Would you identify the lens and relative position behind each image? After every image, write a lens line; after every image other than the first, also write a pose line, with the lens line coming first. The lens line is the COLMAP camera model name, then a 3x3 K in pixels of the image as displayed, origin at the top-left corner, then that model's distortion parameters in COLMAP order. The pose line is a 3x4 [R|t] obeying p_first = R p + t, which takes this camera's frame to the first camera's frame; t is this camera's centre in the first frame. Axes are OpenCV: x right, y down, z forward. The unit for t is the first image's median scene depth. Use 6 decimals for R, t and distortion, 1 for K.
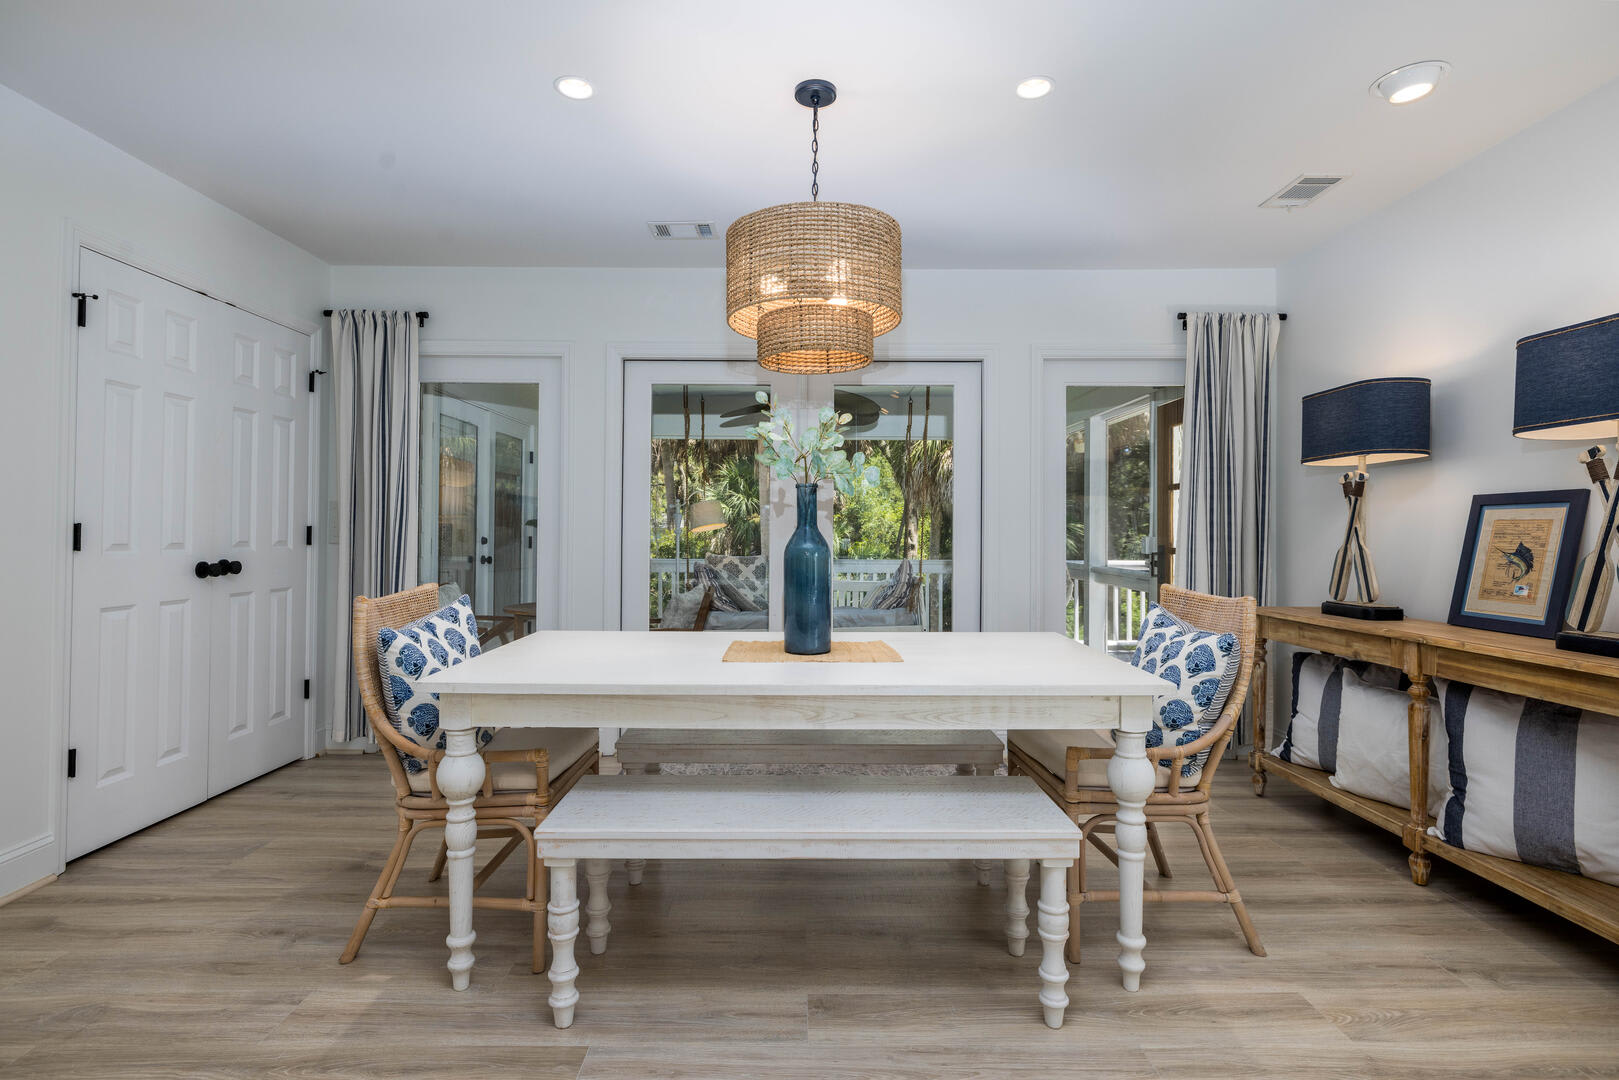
lens RADIAL K [[777.3, 0, 806.3], [0, 777.3, 529.4], [0, 0, 1]] dist [-0.002949, 0.000258]
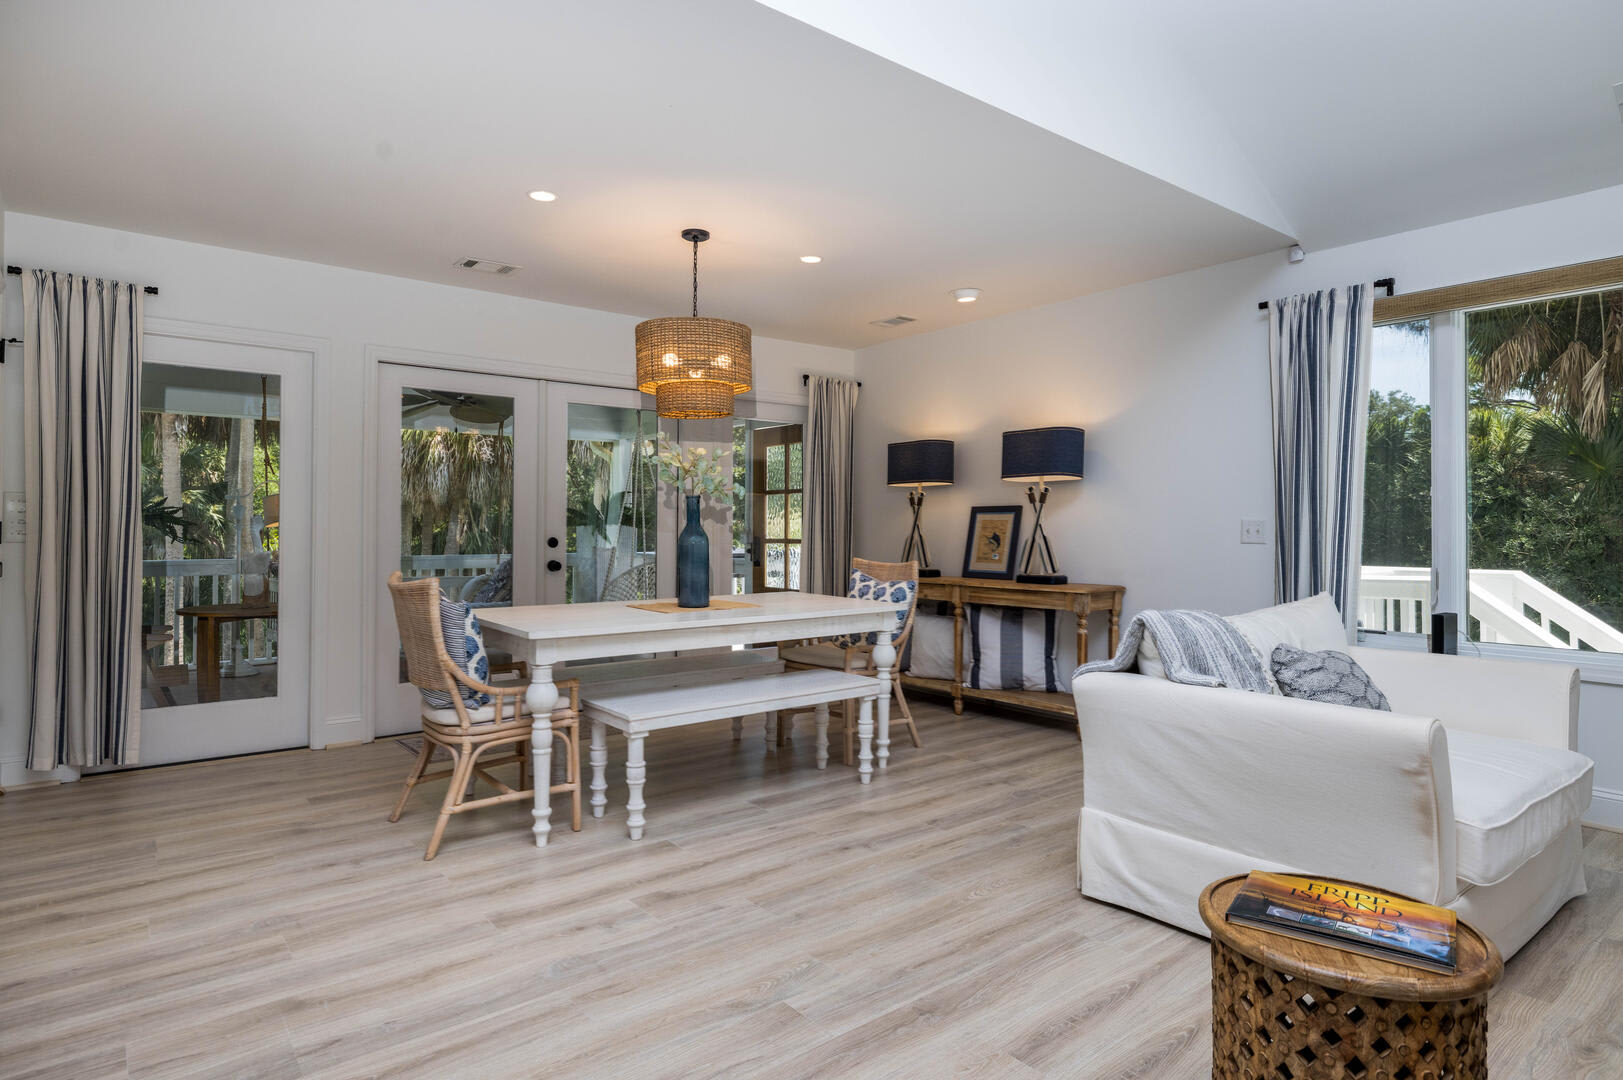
lens RADIAL K [[874.7, 0, 810.9], [0, 874.7, 535.3], [0, 0, 1]] dist [-0.000941, -0.001113]
pose [[0.785881, -0.008071, 0.618325, -0.846264], [-0.000173, 0.999912, 0.013271, -0.003980], [-0.618377, -0.010536, 0.785811, -0.463416]]
